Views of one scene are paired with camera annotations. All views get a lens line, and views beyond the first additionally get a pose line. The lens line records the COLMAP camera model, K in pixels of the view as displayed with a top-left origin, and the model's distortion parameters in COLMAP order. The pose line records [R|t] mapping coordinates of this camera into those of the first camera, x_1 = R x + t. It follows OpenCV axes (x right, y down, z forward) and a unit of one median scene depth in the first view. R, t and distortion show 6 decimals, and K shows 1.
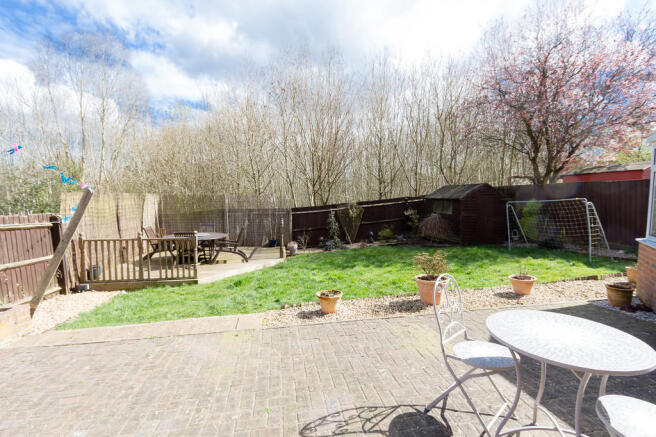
lens RADIAL K [[306.2, 0, 329.3], [0, 306.2, 236.5], [0, 0, 1]] dist [0.002883, 0.000702]
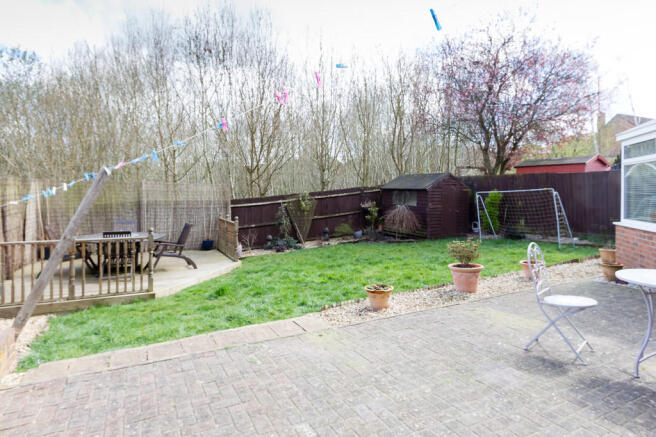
lens RADIAL K [[394.5, 0, 328.6], [0, 394.5, 216.5], [0, 0, 1]] dist [0.005396, -0.000740]
pose [[0.953058, -0.014527, 0.302439, -0.196649], [0.031783, 0.998130, -0.052214, 0.011764], [-0.301115, 0.059376, 0.951737, -0.038809]]
